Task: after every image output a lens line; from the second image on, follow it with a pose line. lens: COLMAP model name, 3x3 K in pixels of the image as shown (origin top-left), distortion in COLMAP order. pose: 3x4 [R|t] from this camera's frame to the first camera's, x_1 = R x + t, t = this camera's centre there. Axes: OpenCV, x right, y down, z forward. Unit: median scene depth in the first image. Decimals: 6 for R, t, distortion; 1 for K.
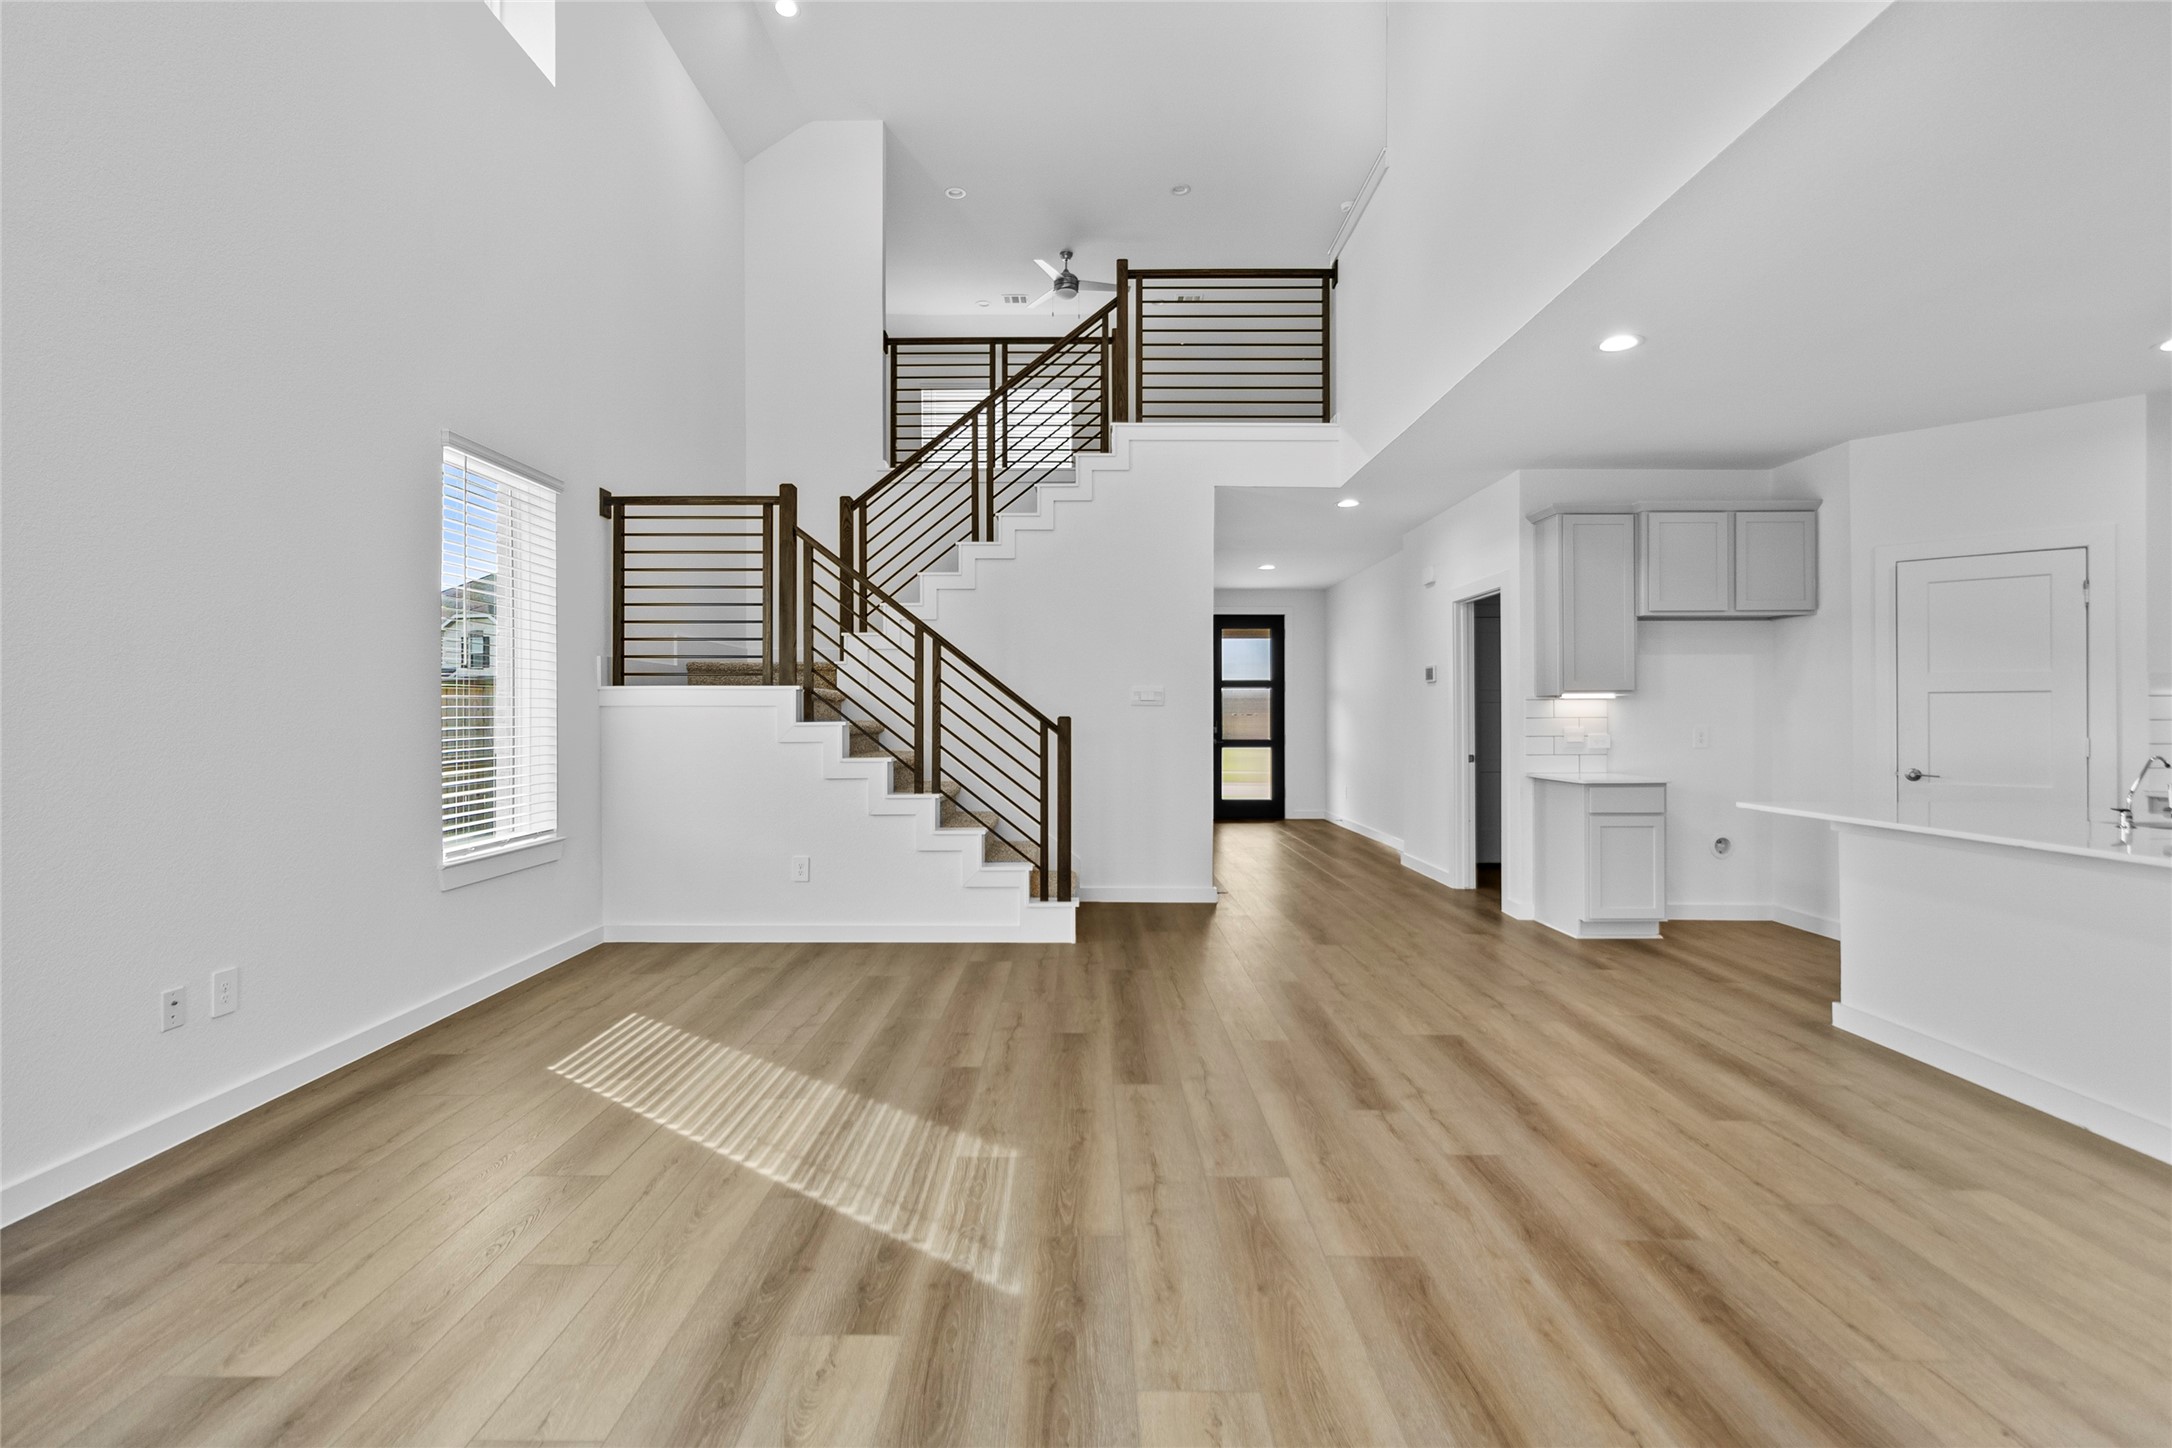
lens RADIAL K [[994.4, 0, 1076.9], [0, 994.4, 713.6], [0, 0, 1]] dist [-0.002869, 0.000463]
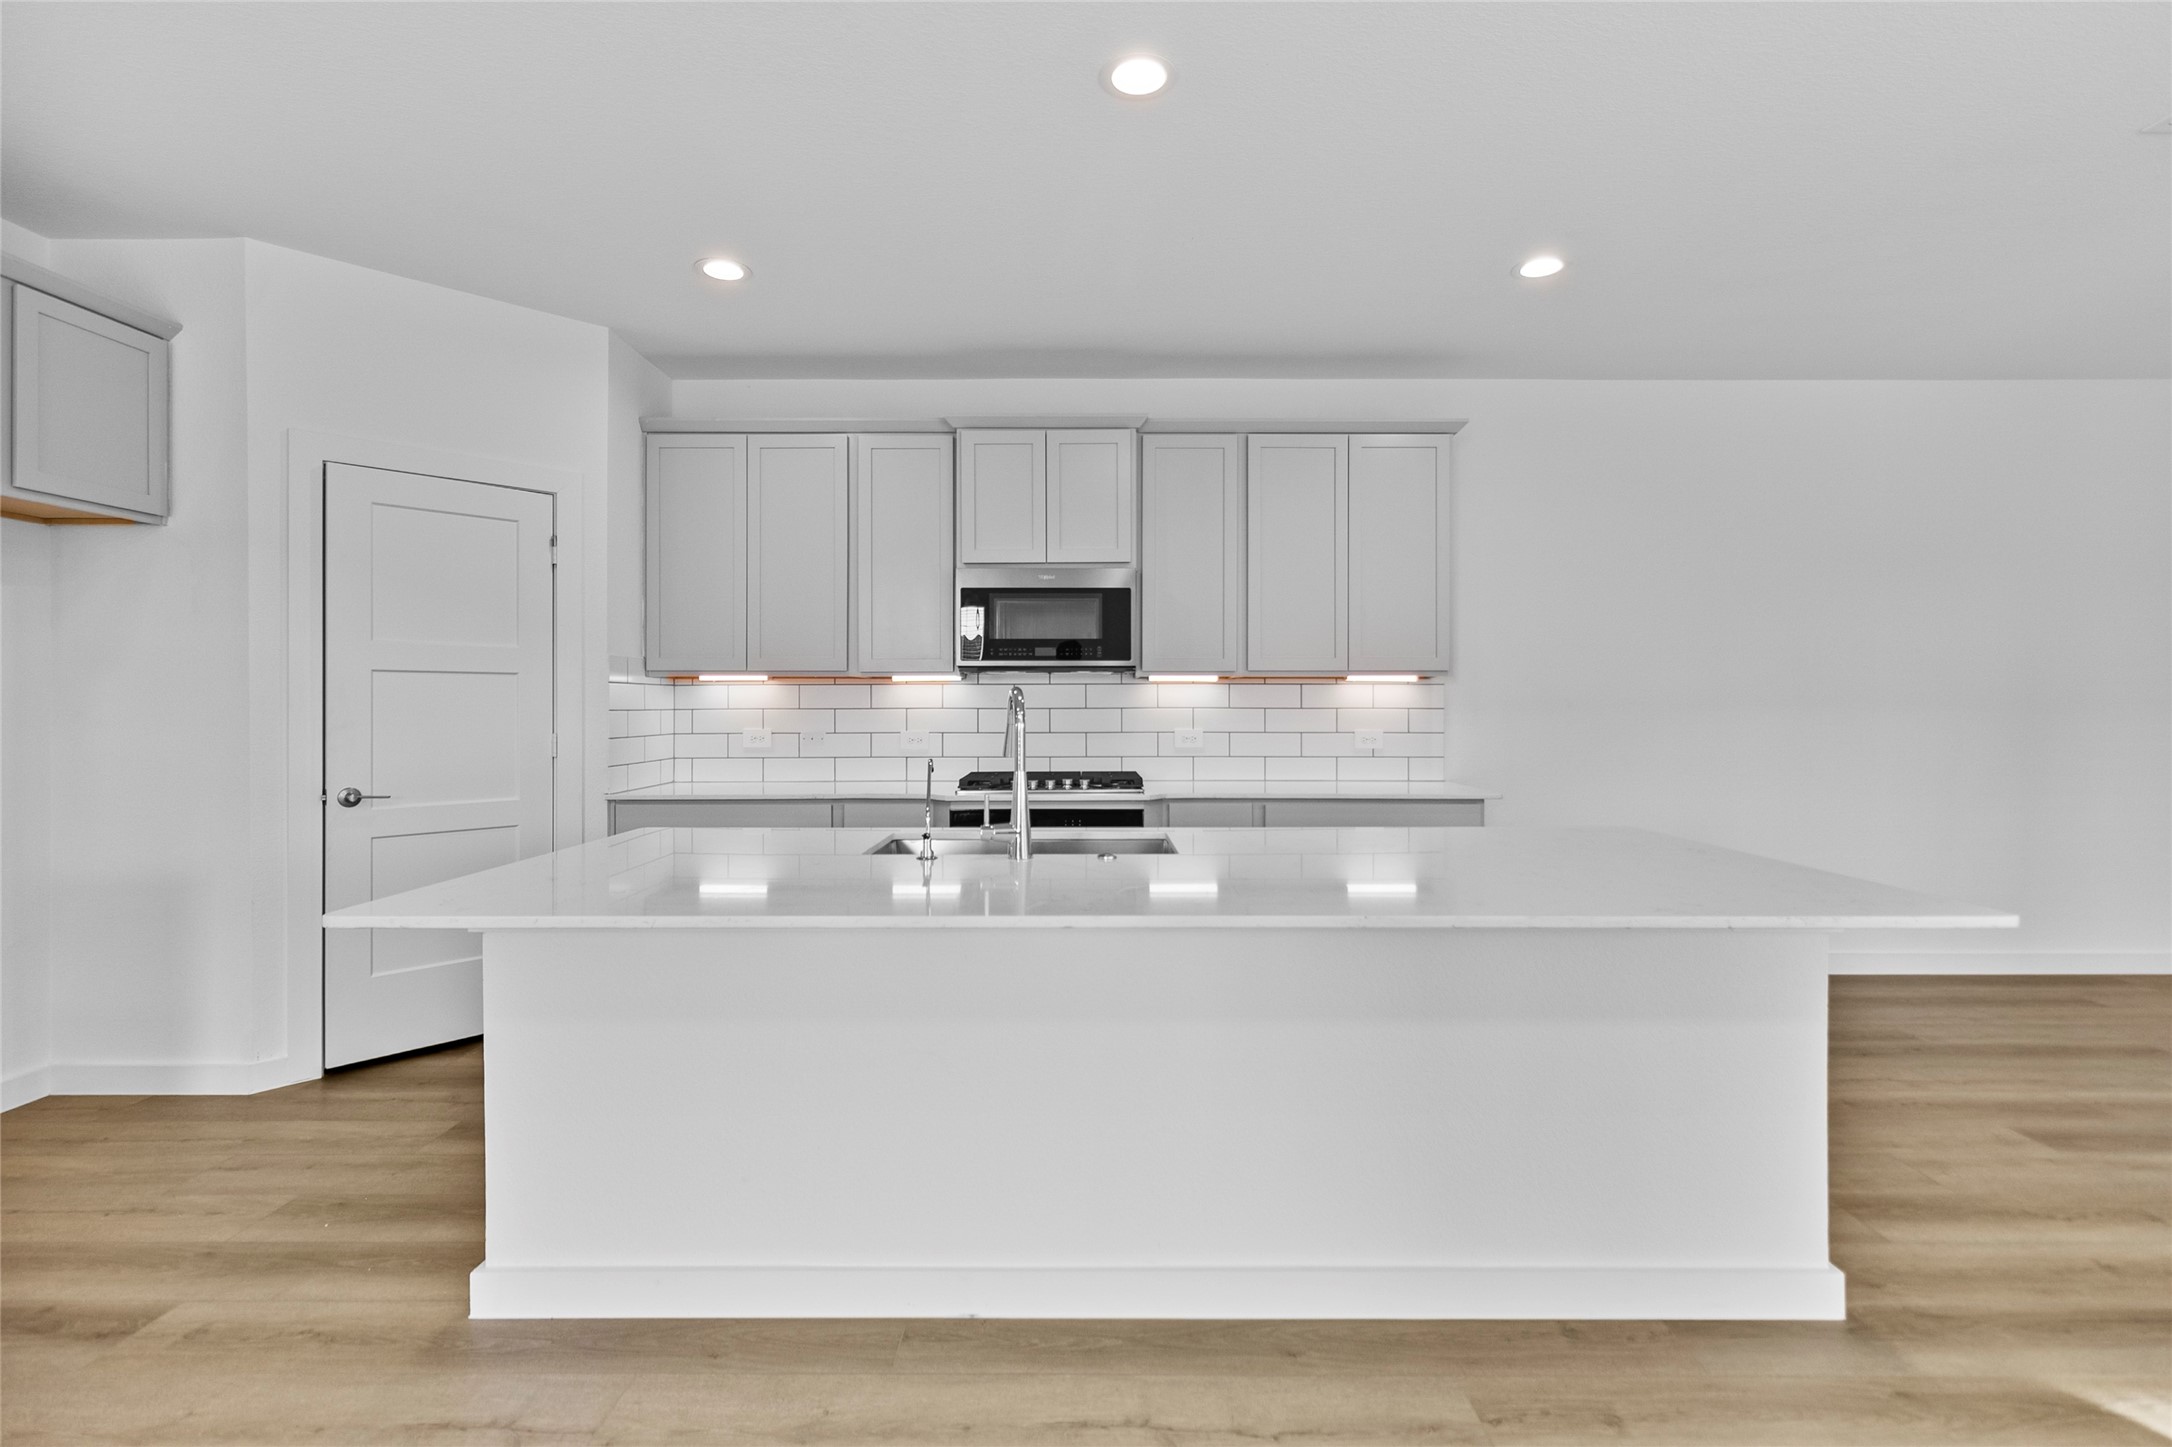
lens RADIAL K [[994.4, 0, 1089.5], [0, 994.4, 708.0], [0, 0, 1]] dist [-0.002869, 0.000463]
pose [[-0.007782, 0.000368, 0.999970, 0.186987], [-0.002188, 0.999998, -0.000385, 0.002805], [-0.999967, -0.002191, -0.007781, 0.500797]]
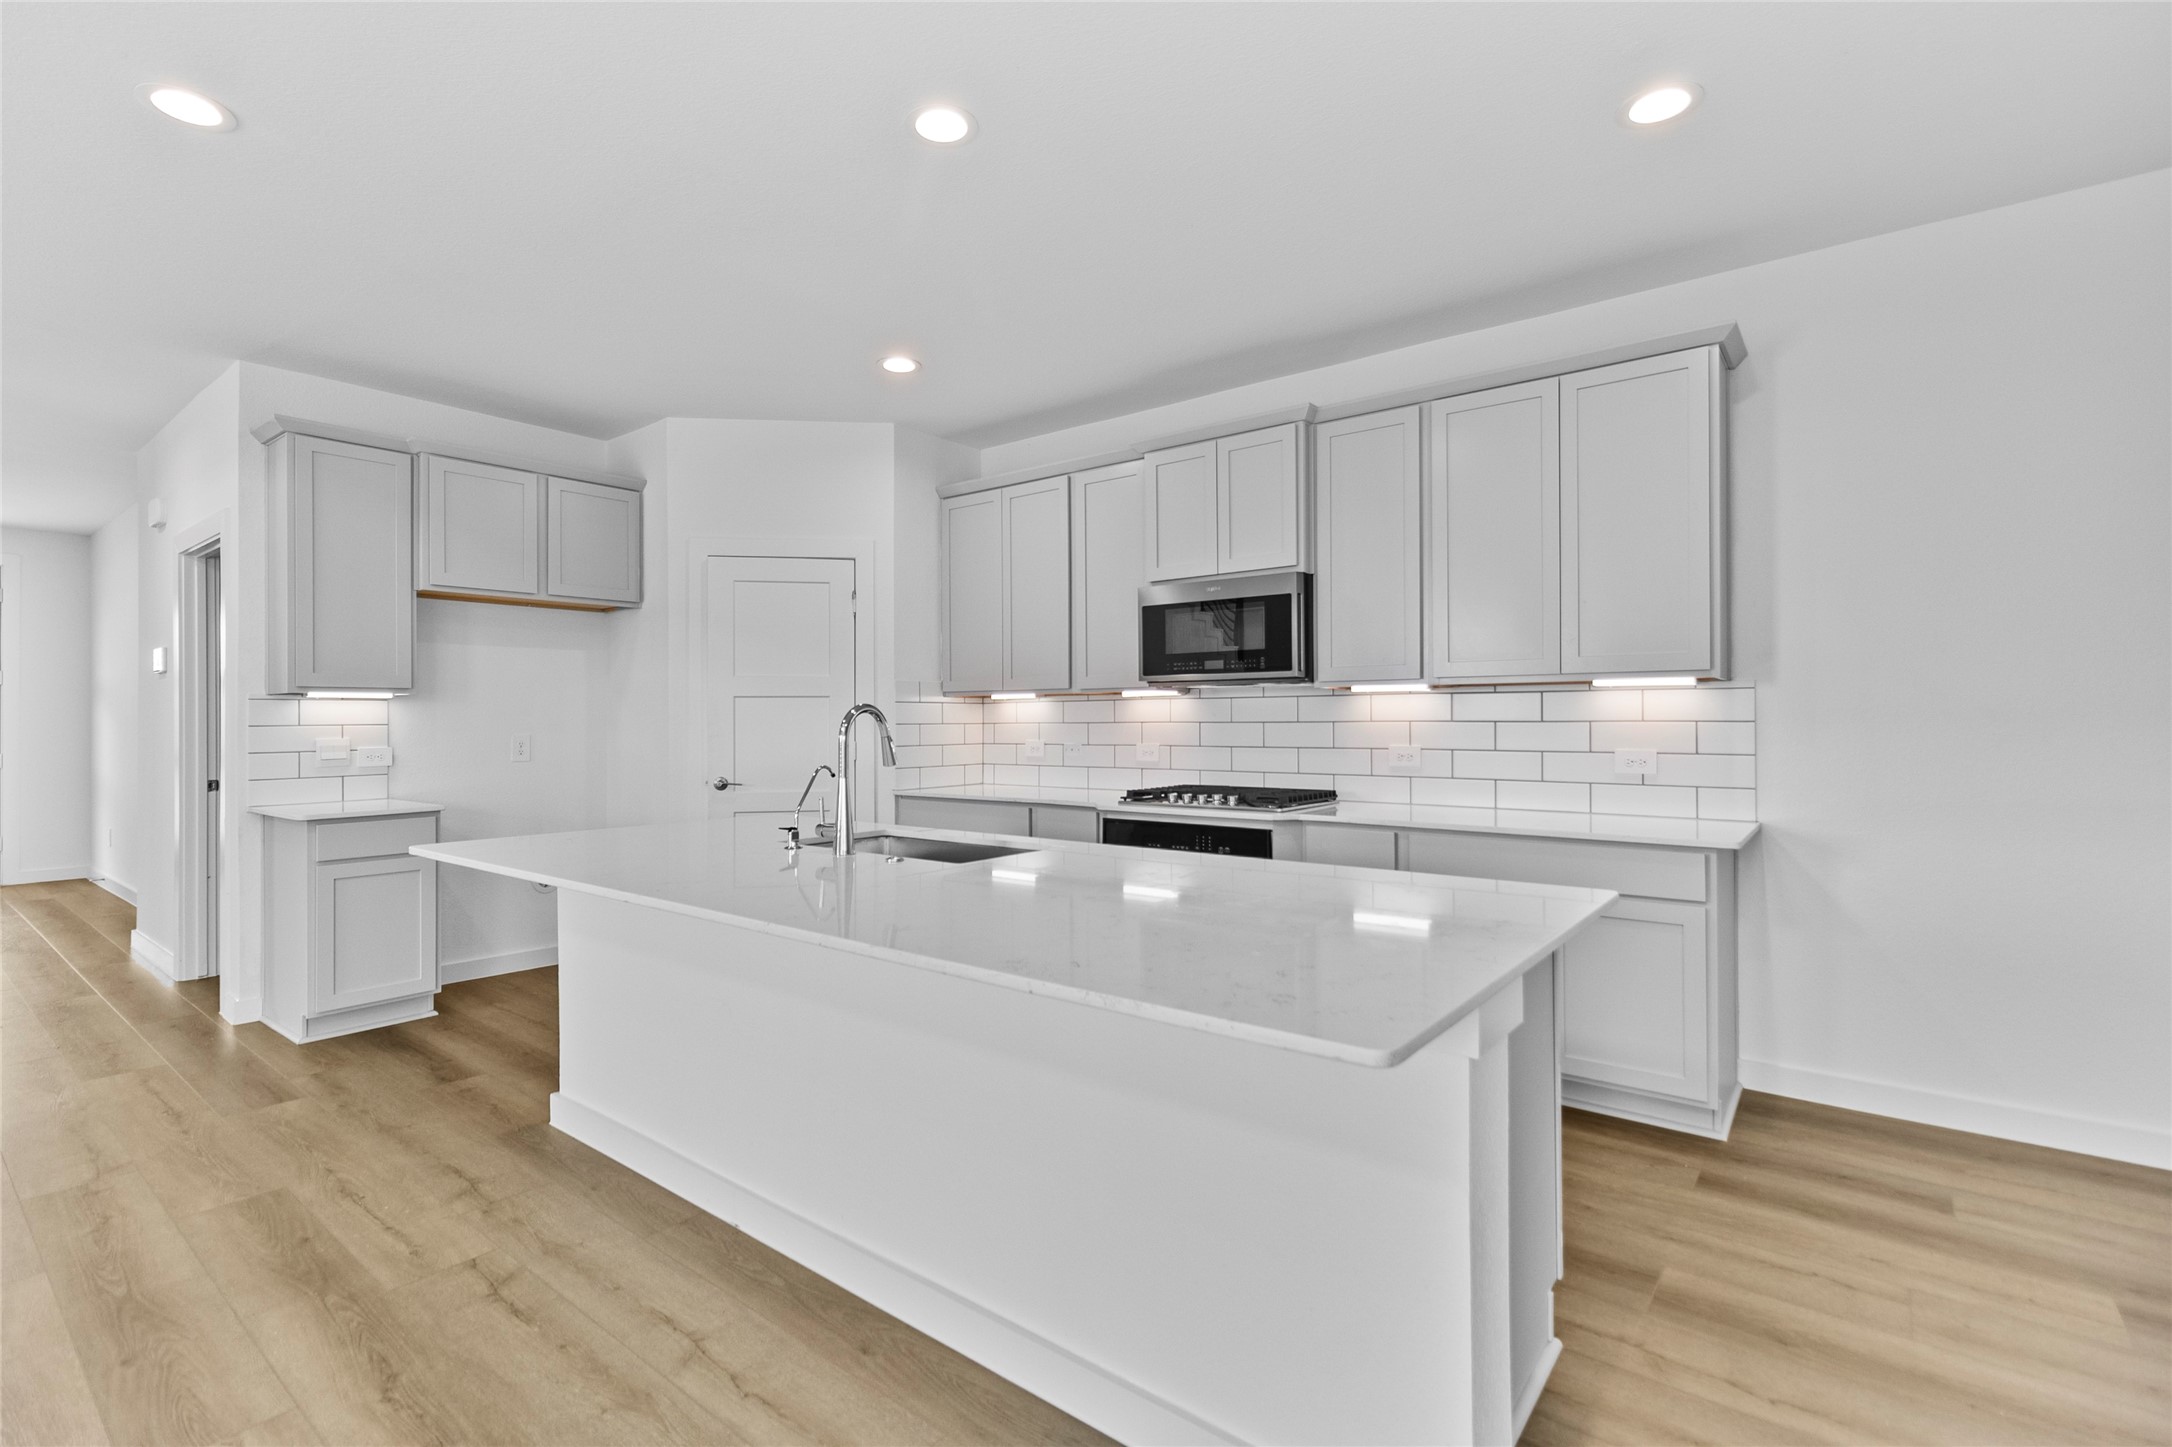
lens RADIAL K [[994.4, 0, 1076.5], [0, 994.4, 710.7], [0, 0, 1]] dist [-0.002869, 0.000463]
pose [[0.619484, 0.004910, 0.784994, 0.297258], [0.001479, 0.999971, -0.007422, -0.000370], [-0.785008, 0.005759, 0.619459, 0.145471]]
